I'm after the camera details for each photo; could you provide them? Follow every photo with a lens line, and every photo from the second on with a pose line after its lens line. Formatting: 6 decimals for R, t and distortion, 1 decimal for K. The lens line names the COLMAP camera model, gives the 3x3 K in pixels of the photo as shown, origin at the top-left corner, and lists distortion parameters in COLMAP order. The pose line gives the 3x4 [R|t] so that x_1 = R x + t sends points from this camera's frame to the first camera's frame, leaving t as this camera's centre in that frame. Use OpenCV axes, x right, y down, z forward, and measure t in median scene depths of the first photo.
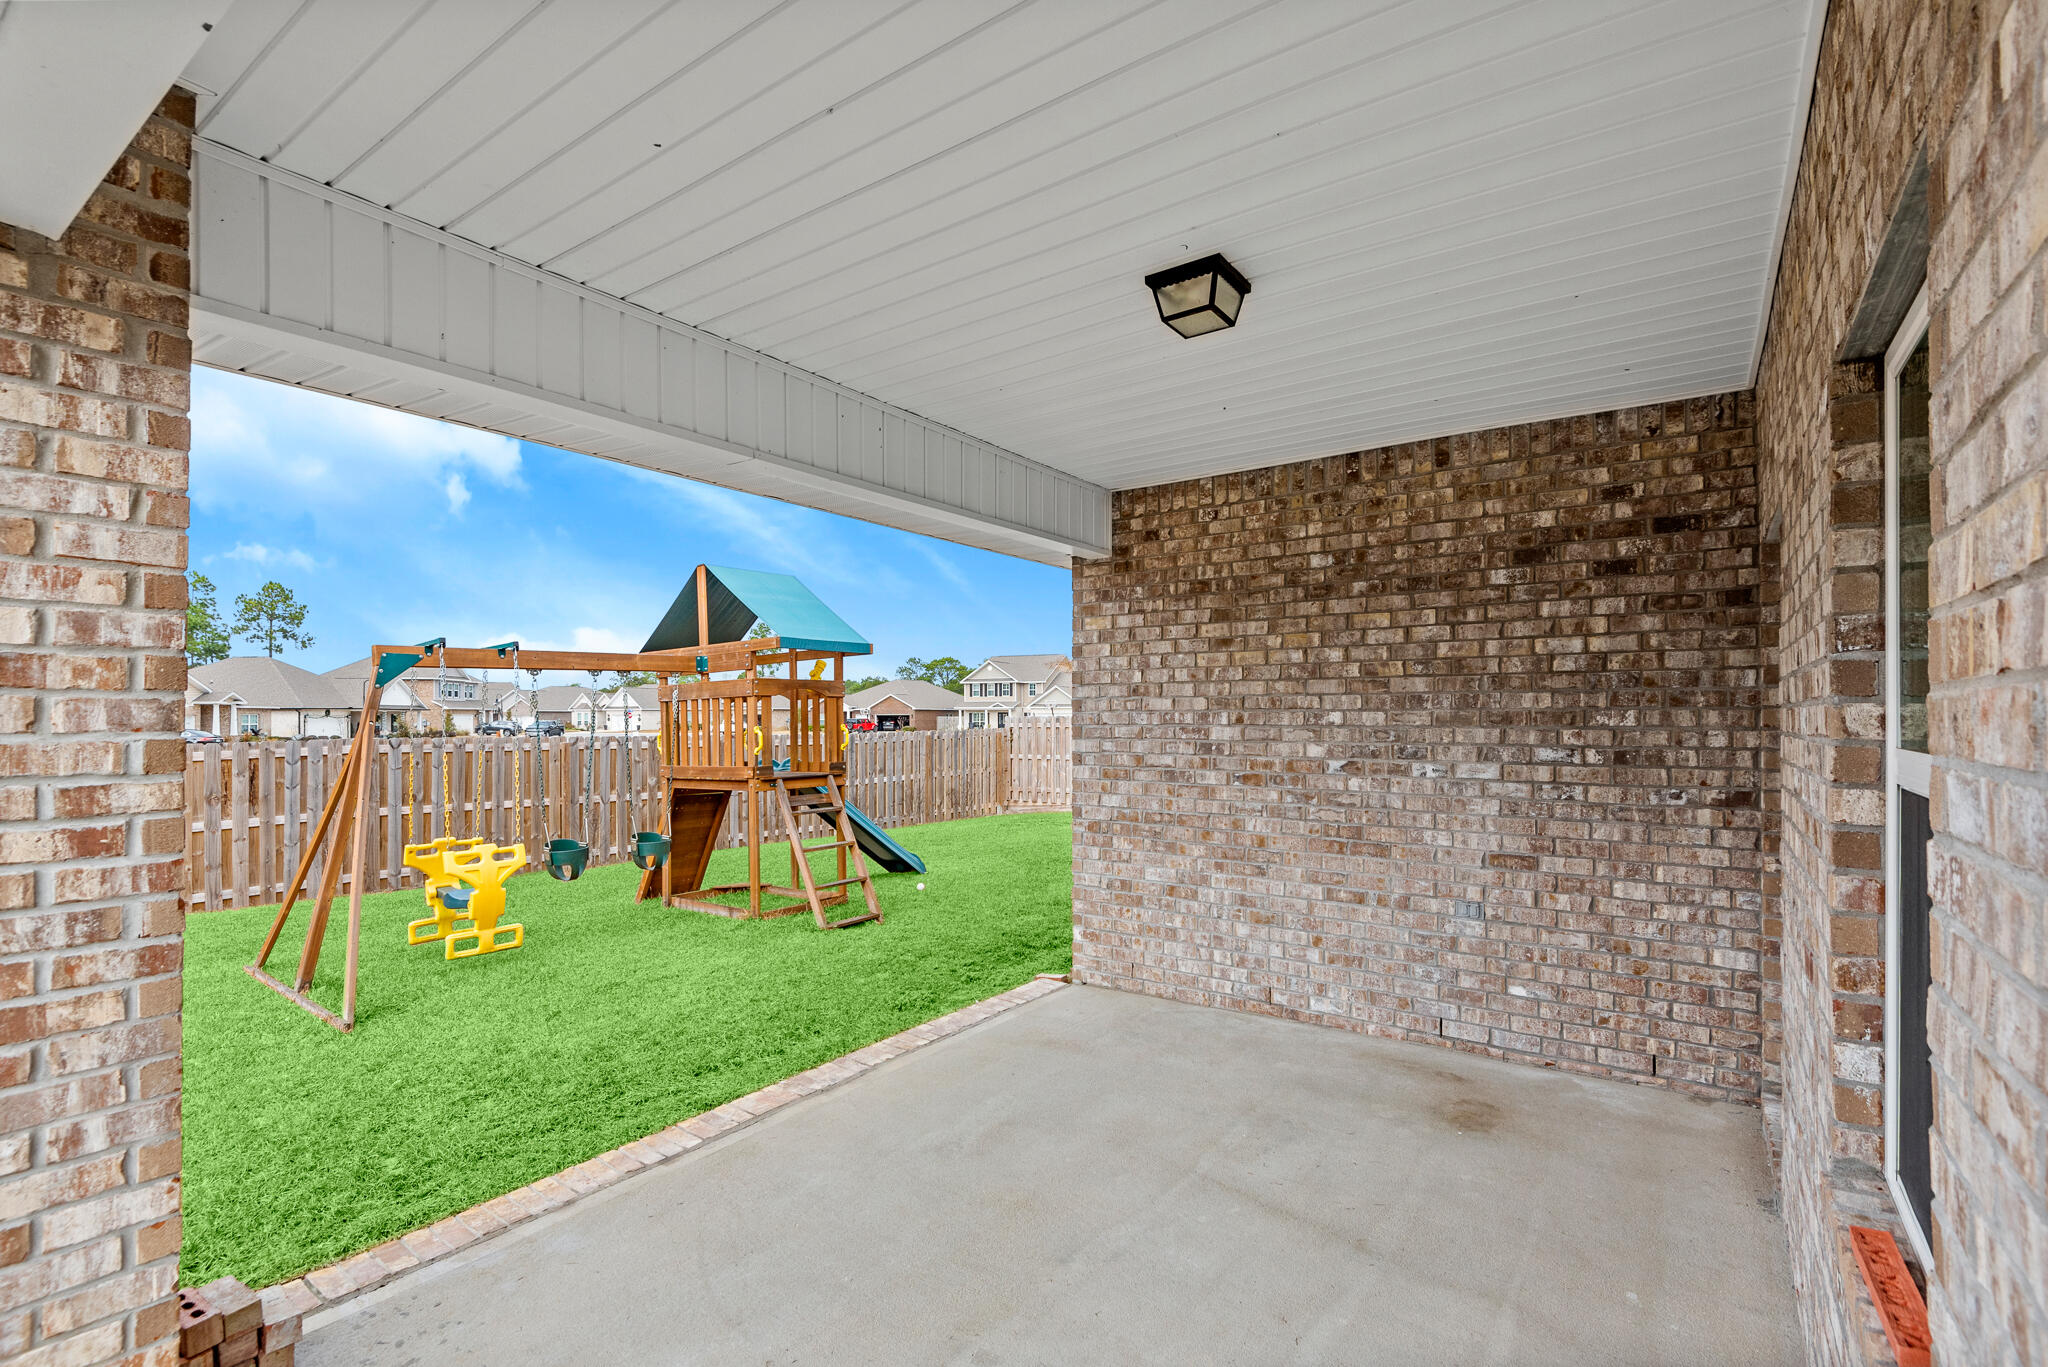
lens RADIAL K [[928.5, 0, 1009.4], [0, 928.5, 704.7], [0, 0, 1]] dist [0.028369, -0.017446]
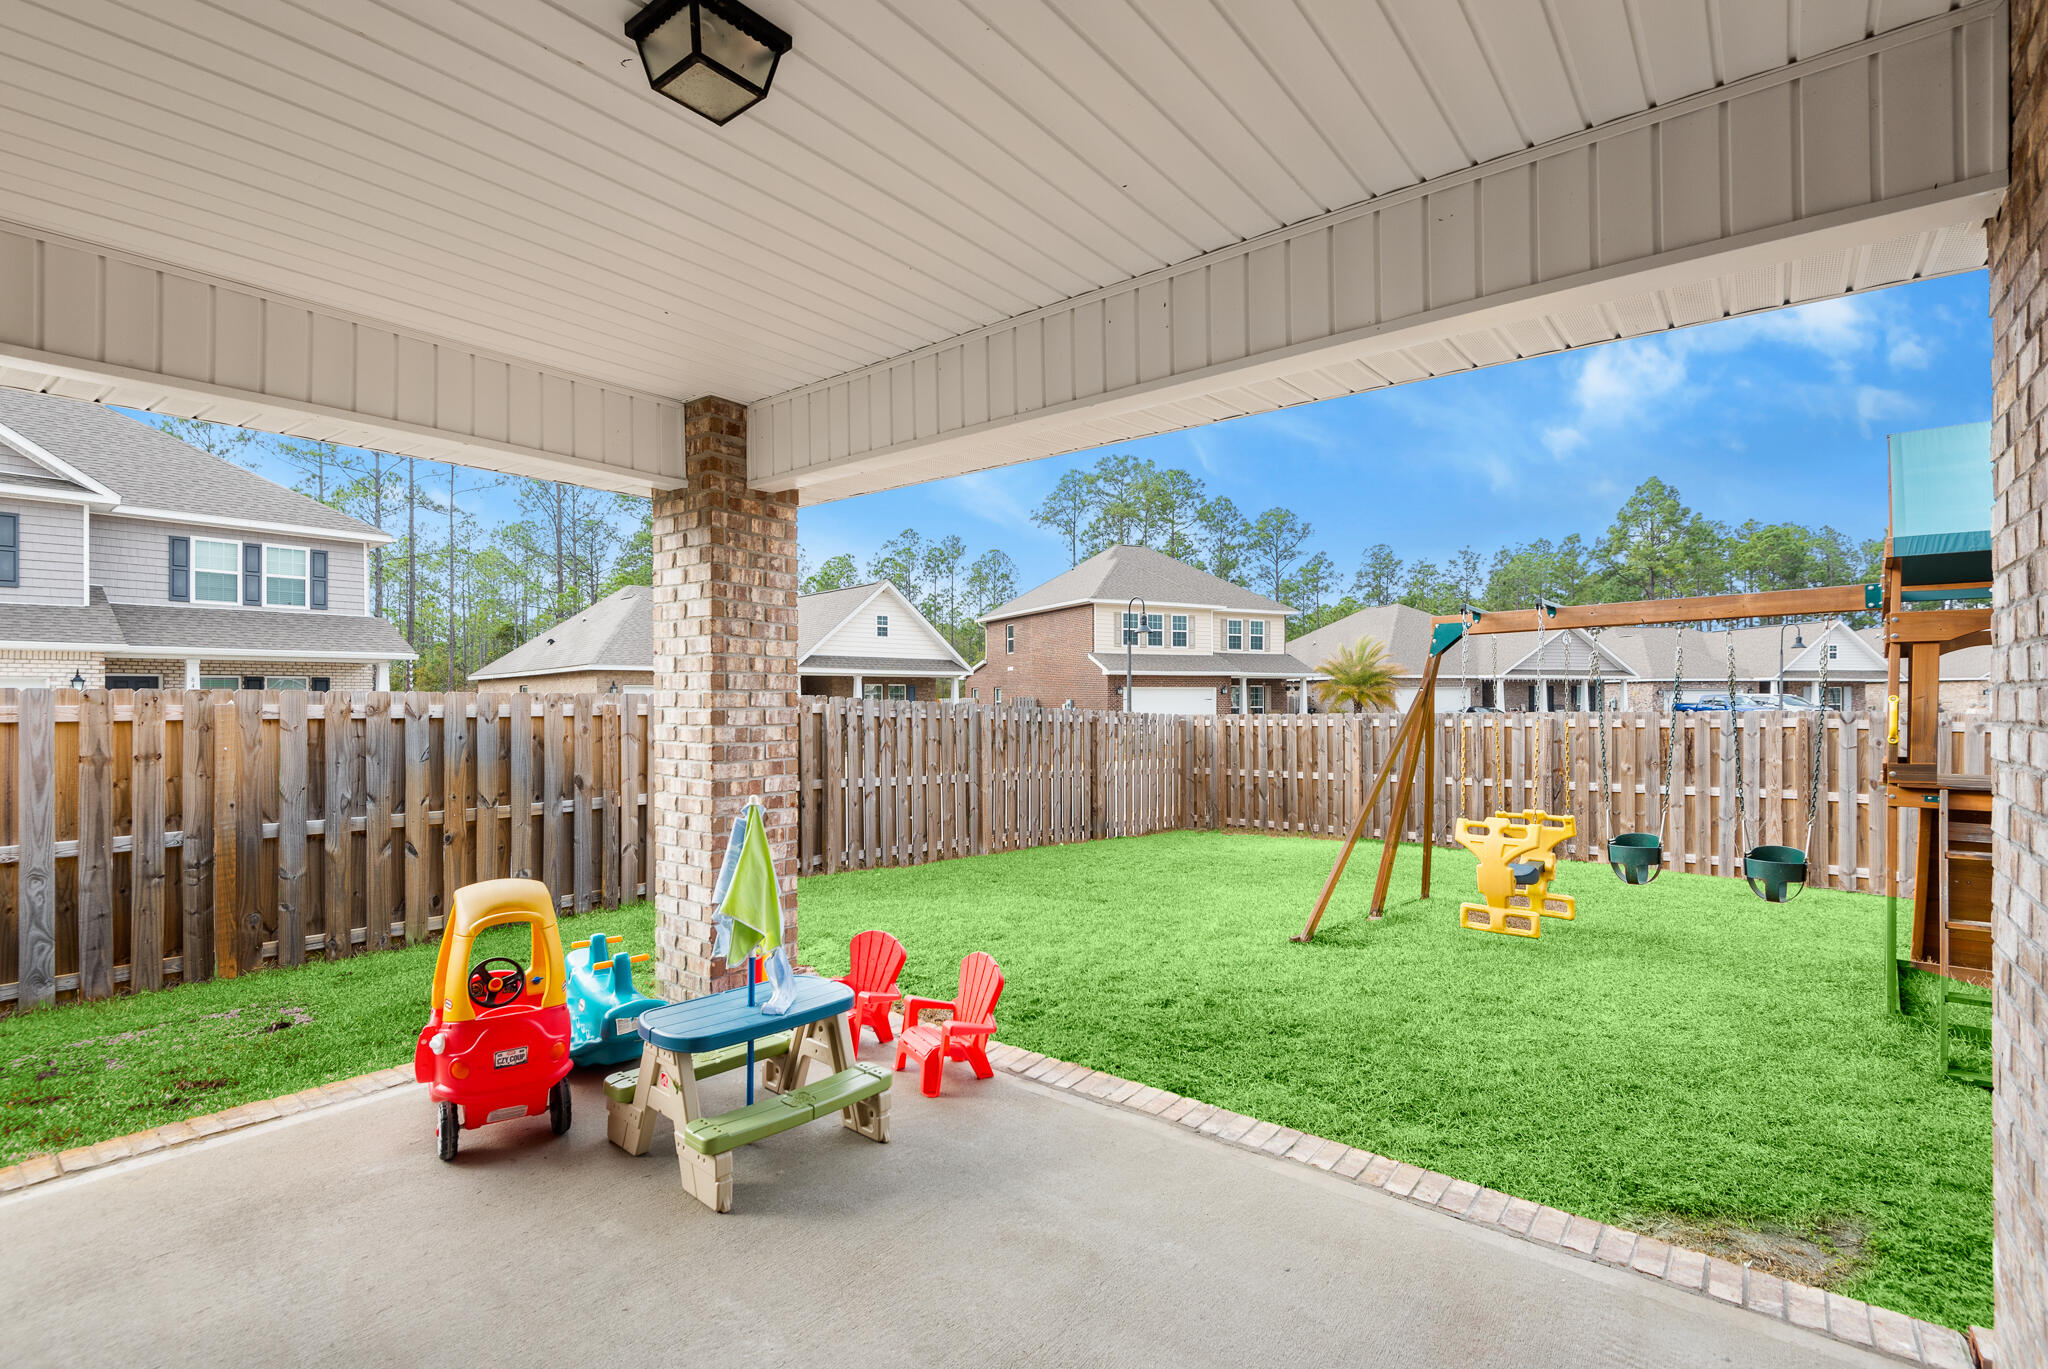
lens RADIAL K [[928.5, 0, 1036.6], [0, 928.5, 690.1], [0, 0, 1]] dist [0.028369, -0.017446]
pose [[-0.029784, -0.004477, -0.999546, 0.396382], [0.015353, 0.999870, -0.004936, 0.018374], [0.999438, -0.015493, -0.029711, 0.565688]]
